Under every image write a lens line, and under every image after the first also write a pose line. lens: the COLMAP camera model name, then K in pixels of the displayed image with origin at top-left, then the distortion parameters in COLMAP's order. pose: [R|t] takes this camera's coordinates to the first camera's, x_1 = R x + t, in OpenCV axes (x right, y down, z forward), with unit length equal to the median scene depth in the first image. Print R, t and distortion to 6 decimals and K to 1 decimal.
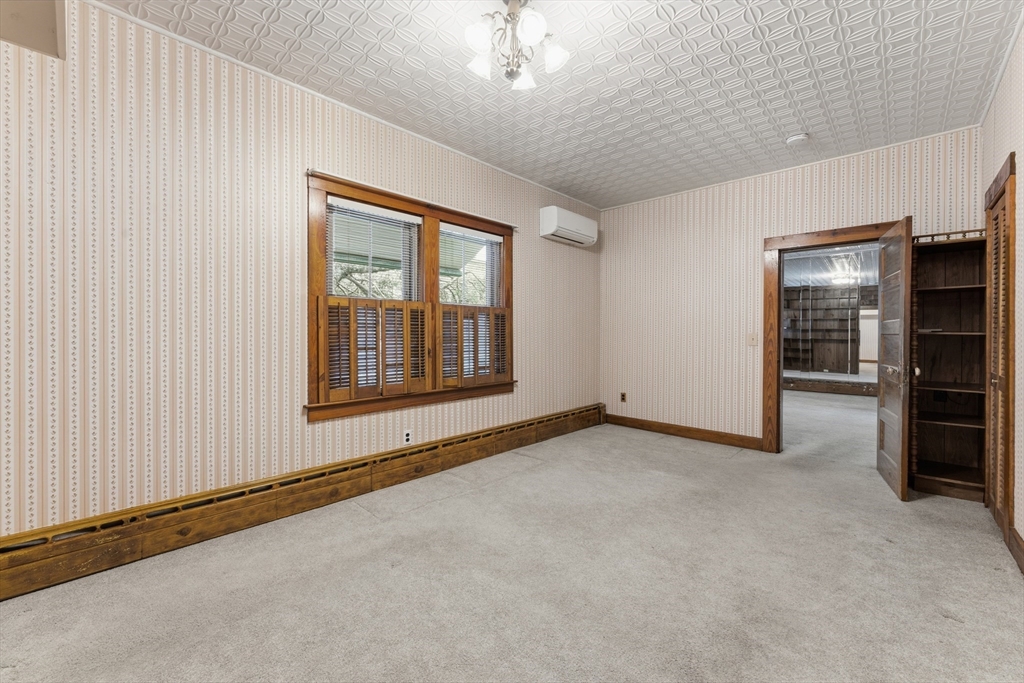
lens RADIAL K [[418.7, 0, 513.8], [0, 418.7, 337.2], [0, 0, 1]] dist [0.001537, -0.000021]
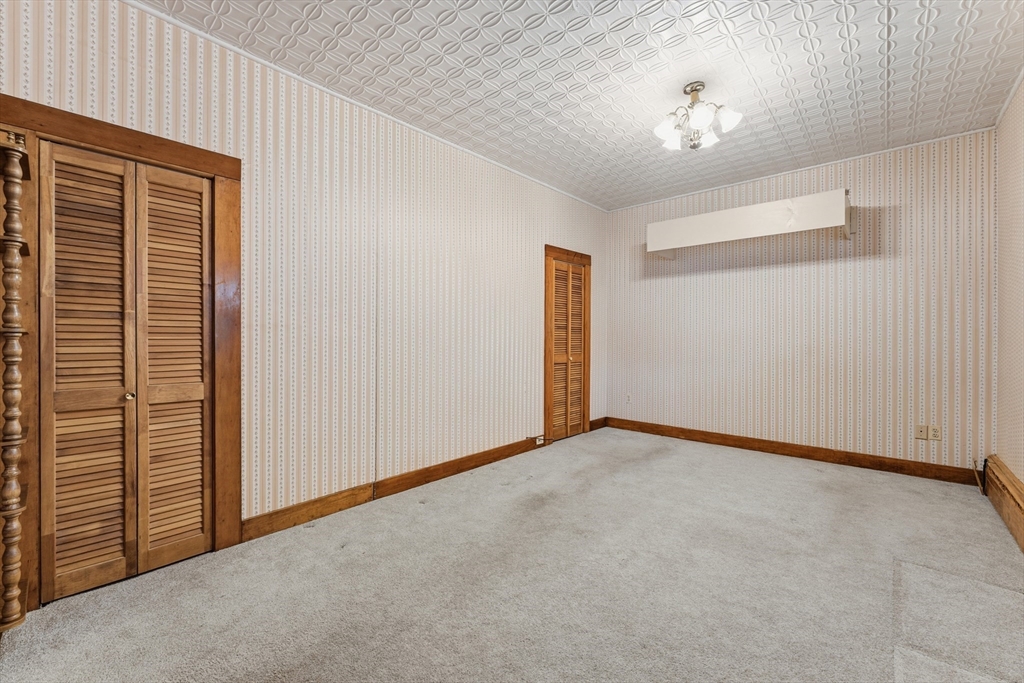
lens RADIAL K [[418.7, 0, 513.8], [0, 418.7, 337.2], [0, 0, 1]] dist [0.001537, -0.000021]
pose [[-0.999999, -0.001621, -0.000336, 0.347315], [-0.001618, 0.999977, -0.006536, 0.001992], [0.000347, -0.006536, -0.999979, 1.369295]]
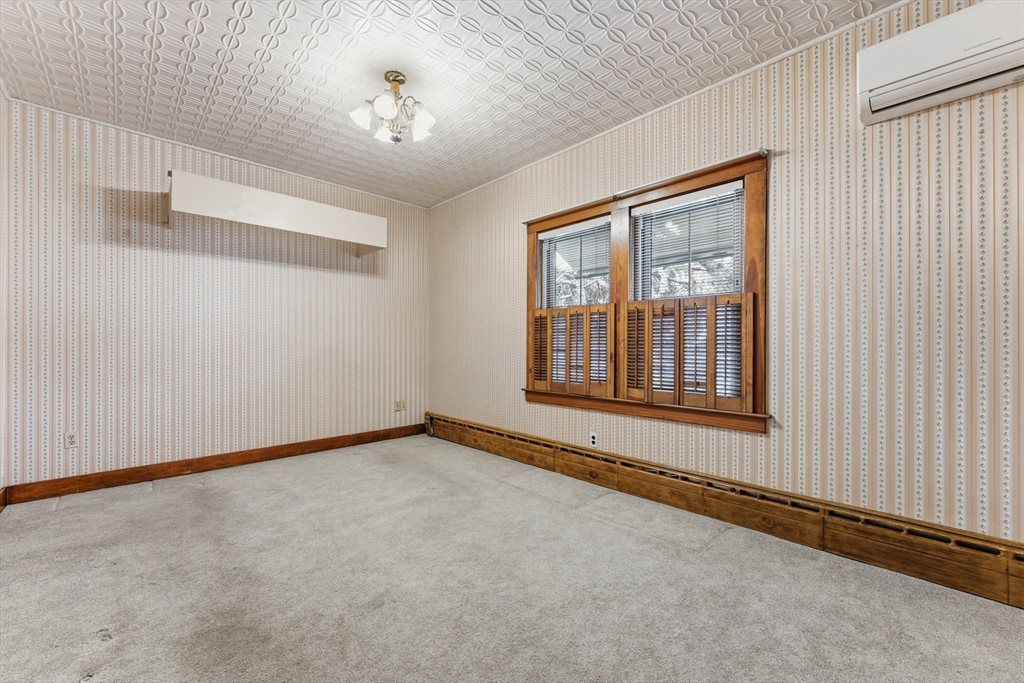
lens RADIAL K [[418.4, 0, 506.8], [0, 418.4, 341.2], [0, 0, 1]] dist [0.000224, -0.000019]
pose [[-0.068504, -0.002038, -0.997649, 0.748263], [-0.003623, 0.999992, -0.001794, 0.003699], [0.997644, 0.003491, -0.068511, 0.838888]]
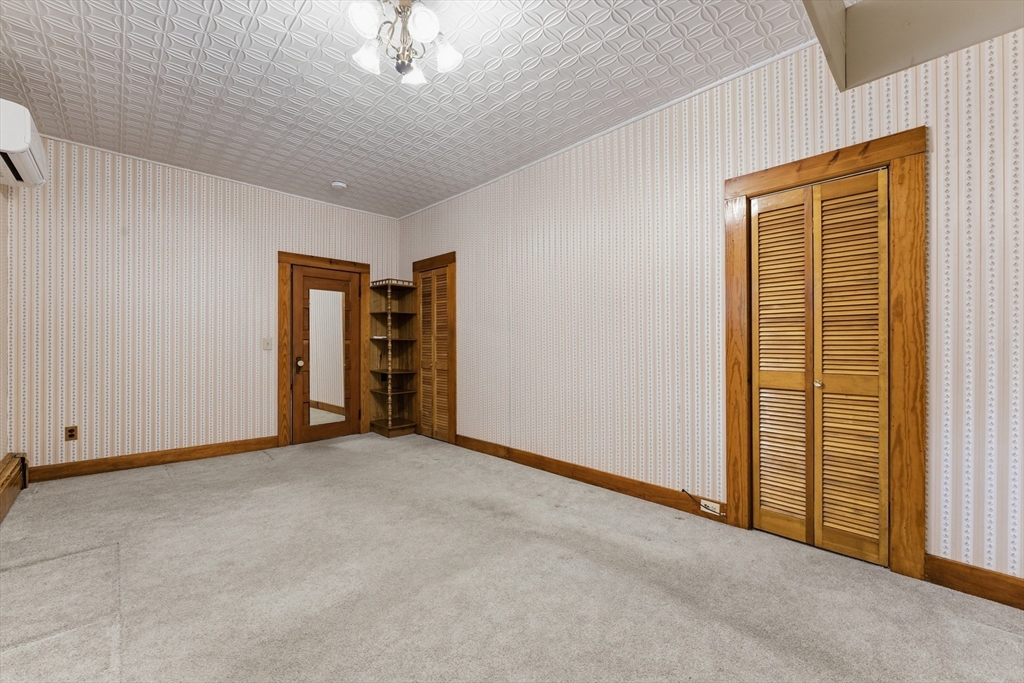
lens RADIAL K [[404.8, 0, 528.7], [0, 404.8, 342.8], [0, 0, 1]] dist [-0.000503, -0.000114]
pose [[0.033100, -0.005220, 0.999438, -0.521329], [-0.000597, 0.999986, 0.005242, -0.003952], [-0.999452, -0.000771, 0.033096, 0.386284]]
